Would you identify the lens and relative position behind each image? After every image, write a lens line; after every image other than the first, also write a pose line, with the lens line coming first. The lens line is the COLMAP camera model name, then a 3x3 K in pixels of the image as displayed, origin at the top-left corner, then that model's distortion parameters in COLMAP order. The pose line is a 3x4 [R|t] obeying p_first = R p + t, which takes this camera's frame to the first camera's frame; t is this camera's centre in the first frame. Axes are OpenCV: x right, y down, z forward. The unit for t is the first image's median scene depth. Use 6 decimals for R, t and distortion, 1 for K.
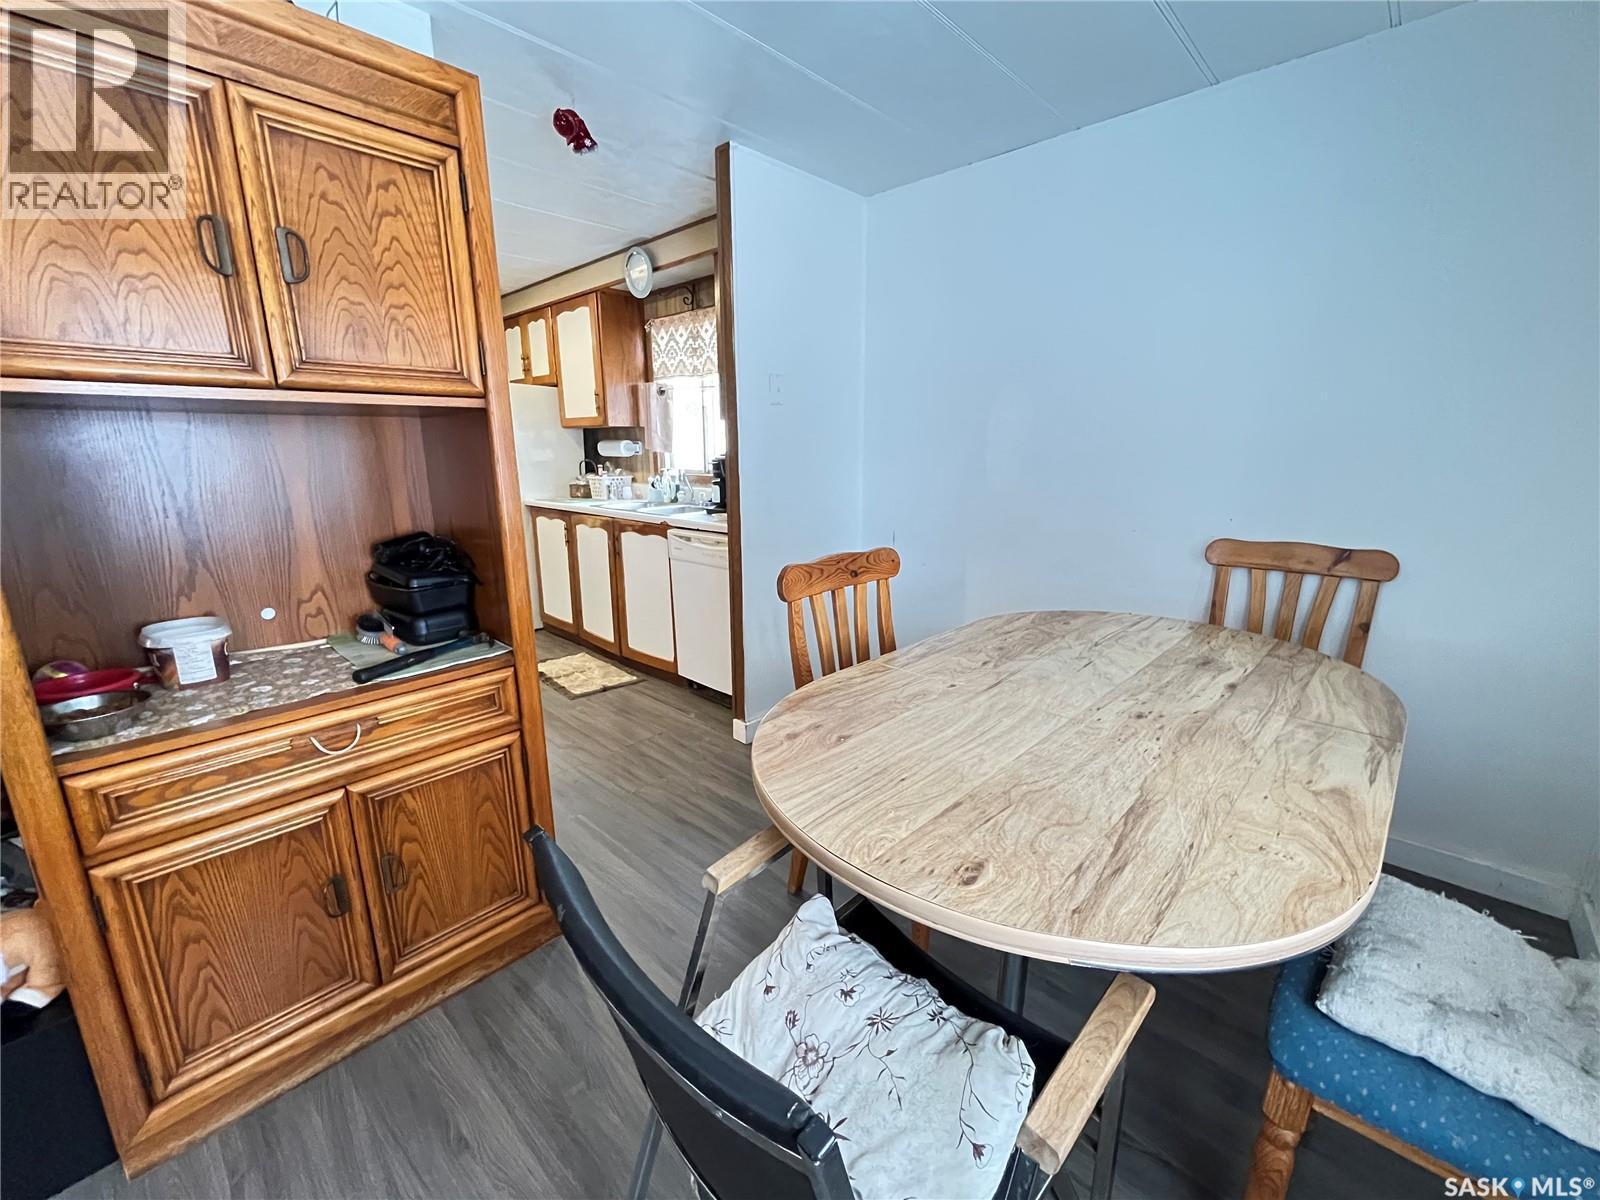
lens RADIAL K [[658.1, 0, 802.2], [0, 658.1, 599.3], [0, 0, 1]] dist [-0.002846, 0.000995]
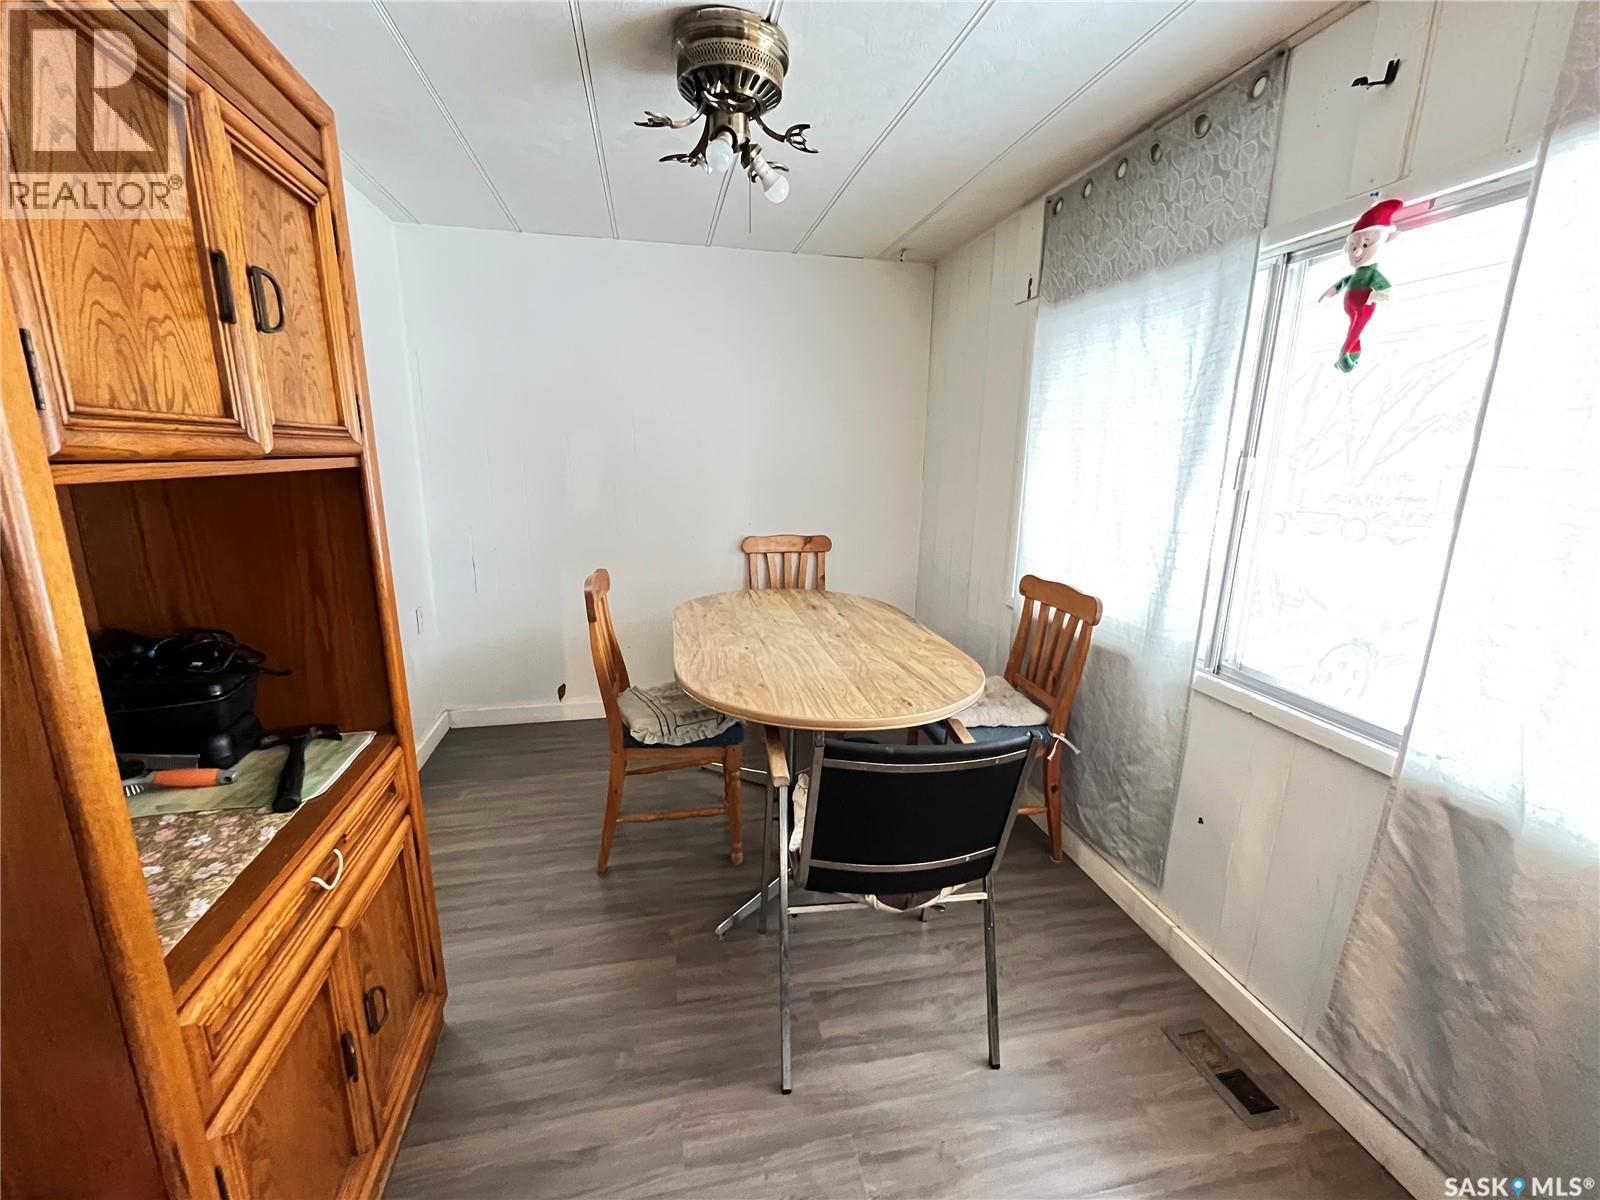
lens RADIAL K [[658.1, 0, 802.3], [0, 658.1, 599.1], [0, 0, 1]] dist [-0.002846, 0.000995]
pose [[0.558651, -0.166597, 0.812499, -0.597397], [0.169742, 0.981850, 0.084612, -0.056411], [-0.811848, 0.090647, 0.576790, 0.002352]]
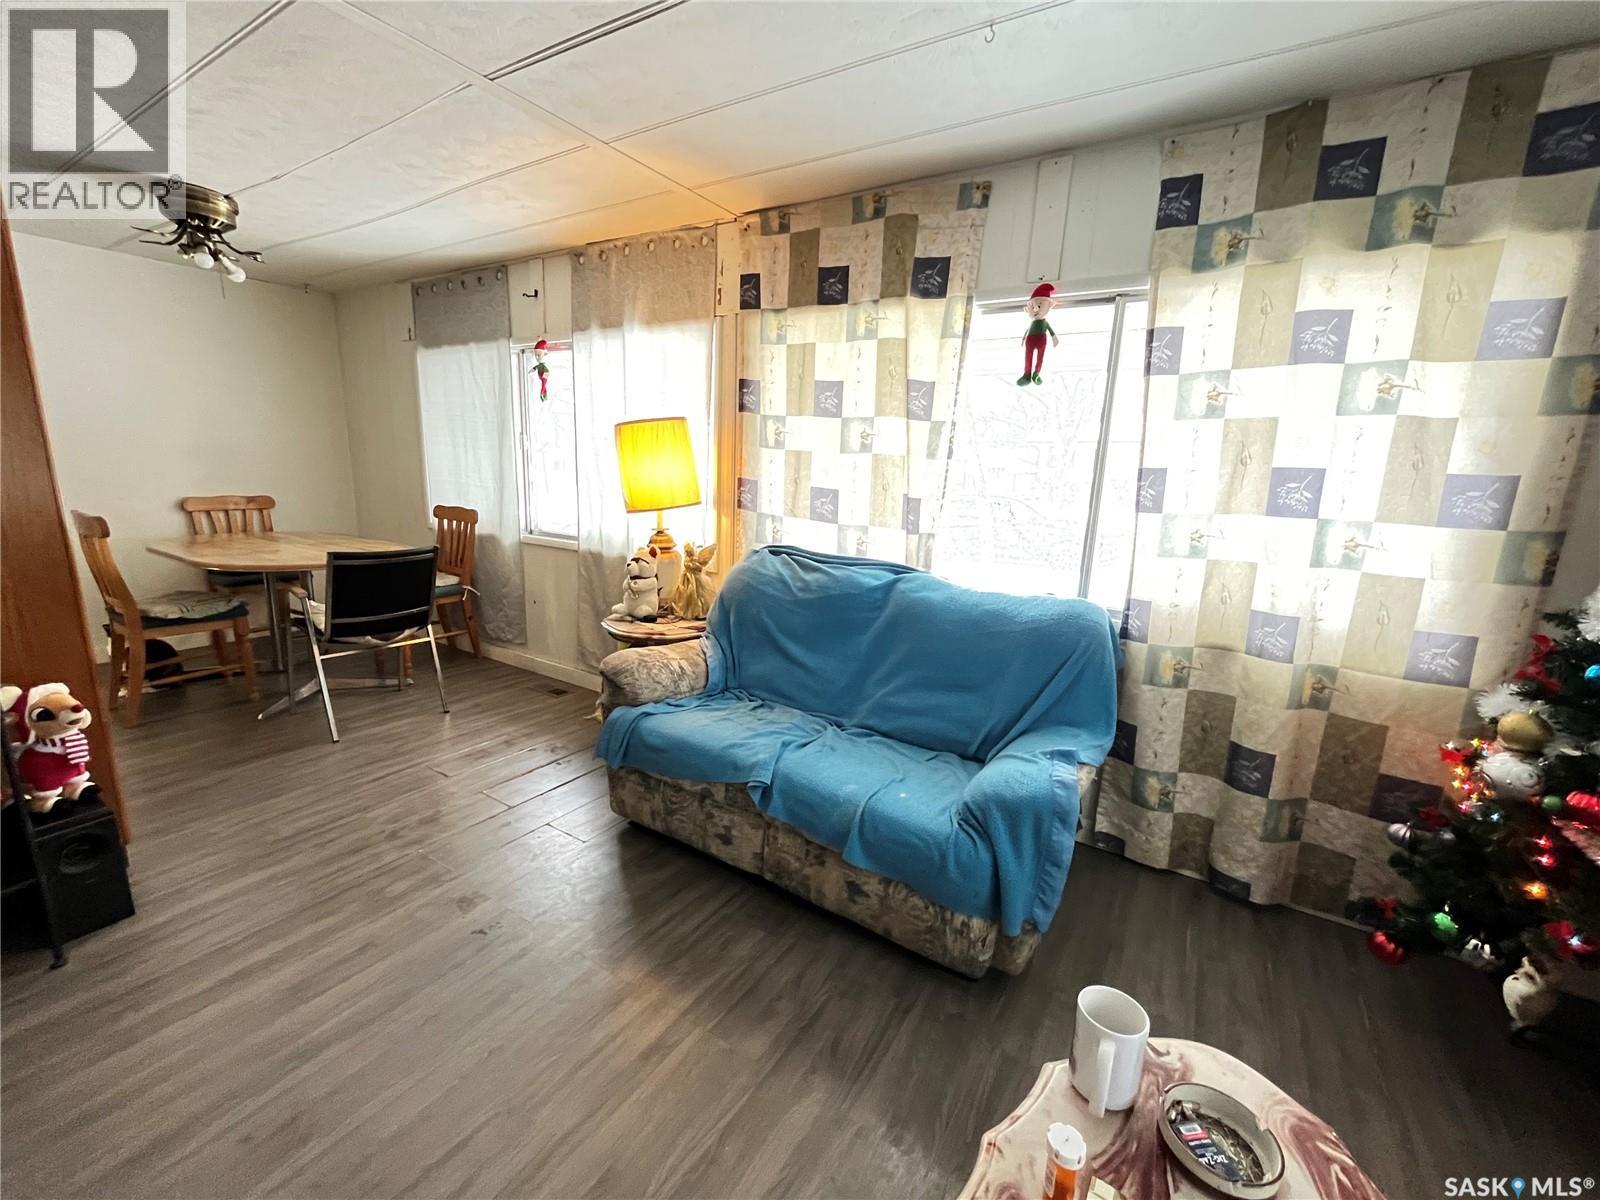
lens RADIAL K [[658.1, 0, 797.4], [0, 658.1, 600.5], [0, 0, 1]] dist [-0.002846, 0.000995]
pose [[-0.193513, -0.201262, 0.960233, -1.577344], [0.192900, 0.951823, 0.238374, 0.077916], [-0.961947, 0.231358, -0.145366, -0.339124]]
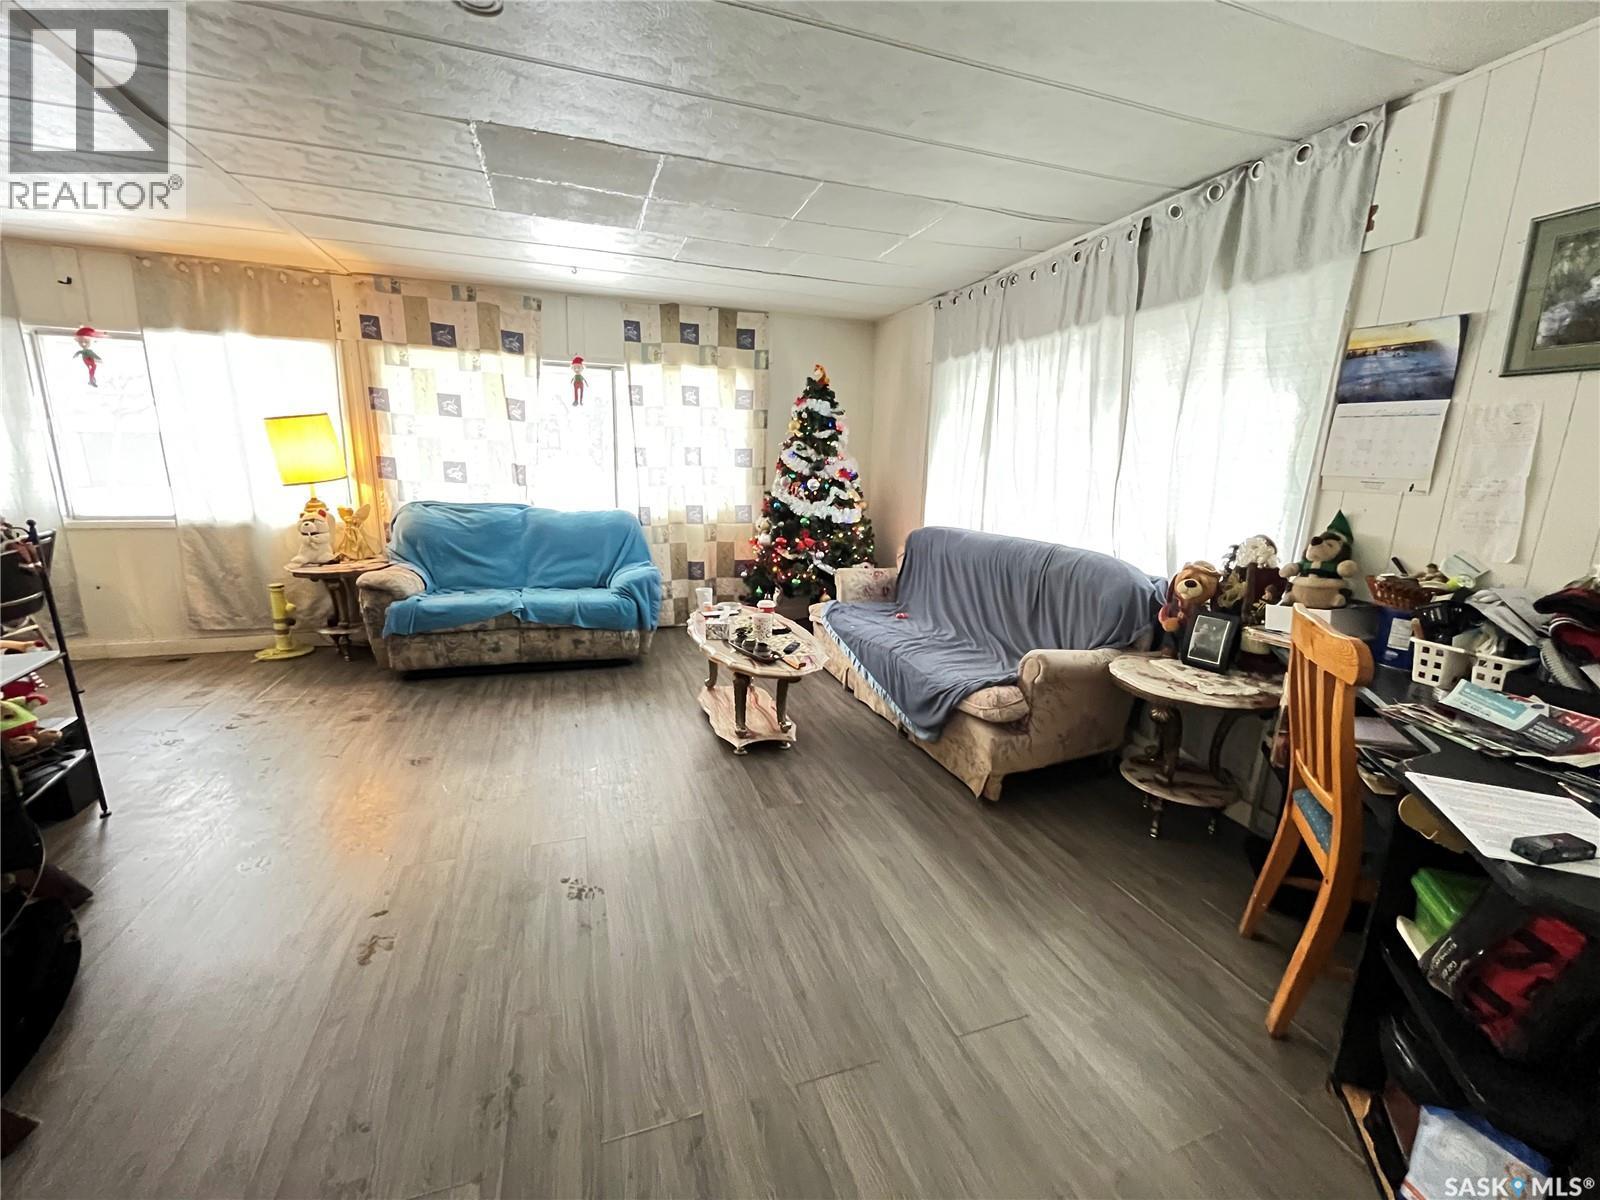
lens RADIAL K [[658.1, 0, 792.1], [0, 658.1, 599.0], [0, 0, 1]] dist [-0.002846, 0.000995]
pose [[-0.881864, -0.115242, 0.457204, -2.204014], [0.091869, 0.909091, 0.406342, -0.155921], [-0.462468, 0.400341, -0.791107, 0.658640]]
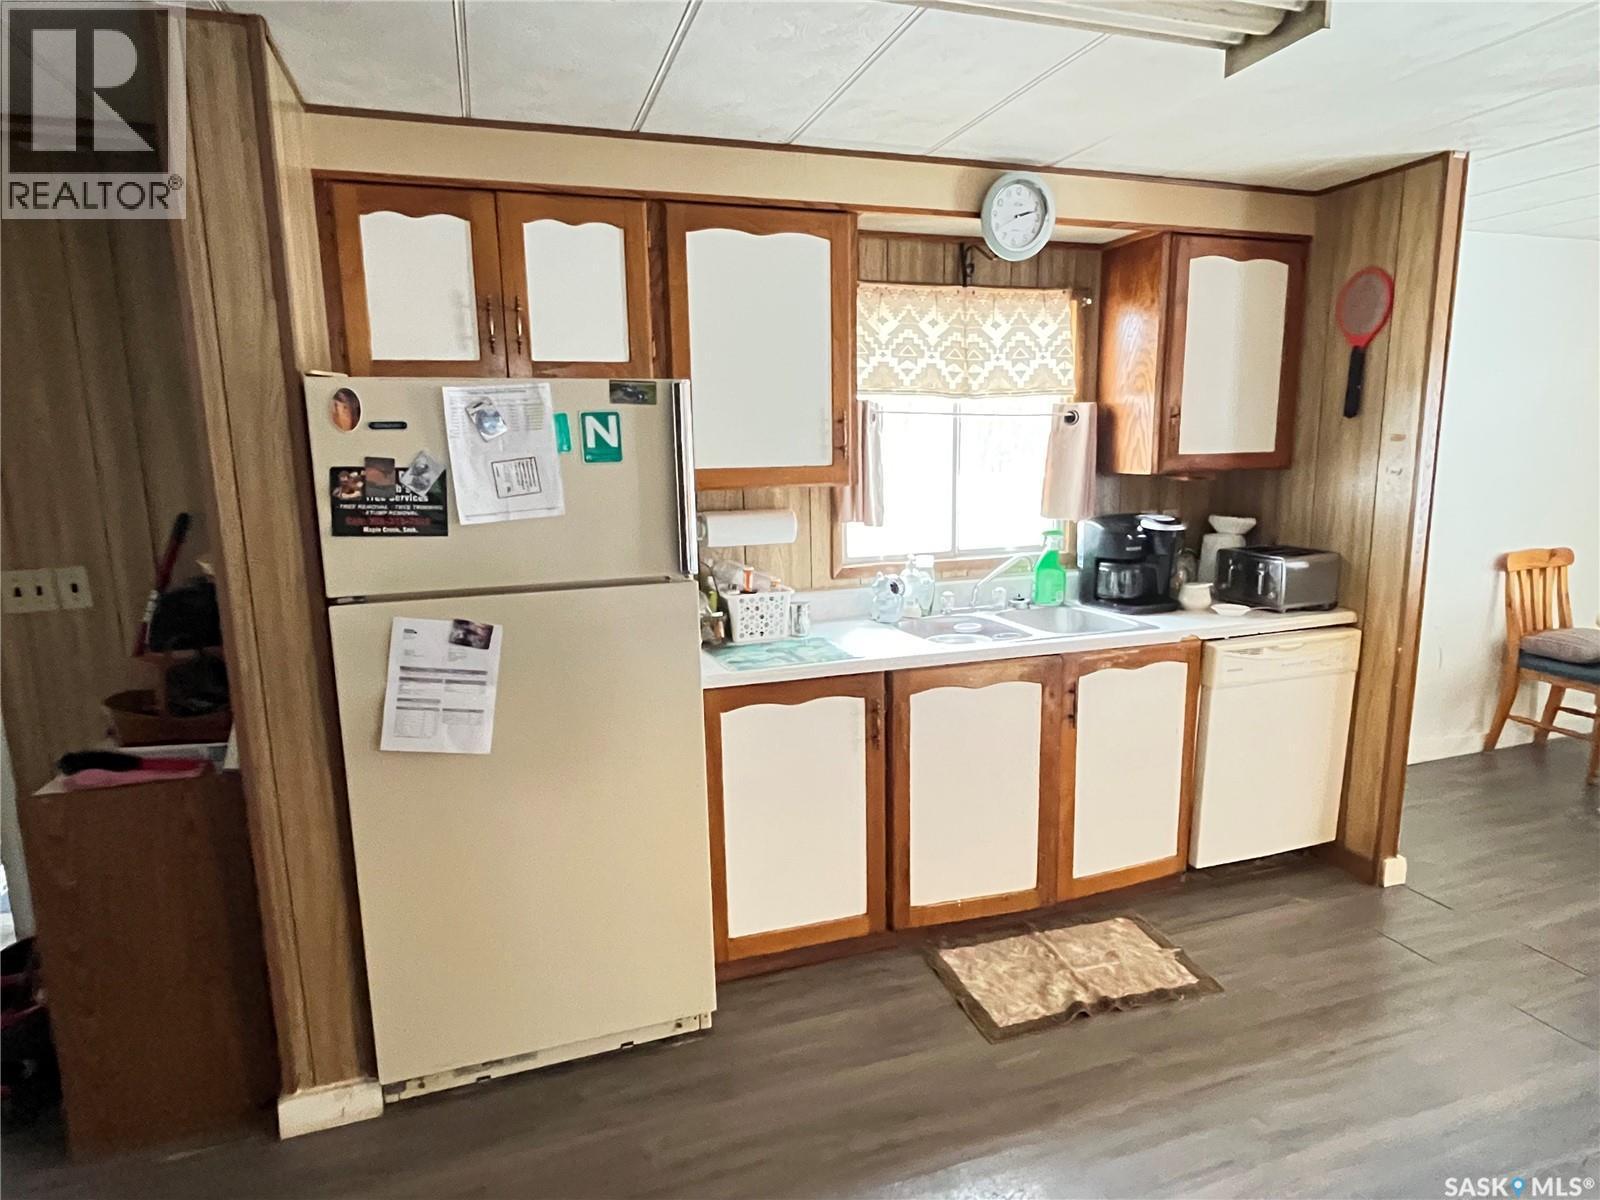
lens RADIAL K [[896.8, 0, 794.1], [0, 896.8, 597.3], [0, 0, 1]] dist [0.000473, -0.000591]
pose [[0.468786, -0.157085, 0.869232, -1.714381], [0.218234, 0.974151, 0.058350, -0.437059], [-0.855928, 0.162342, 0.490950, 1.373452]]
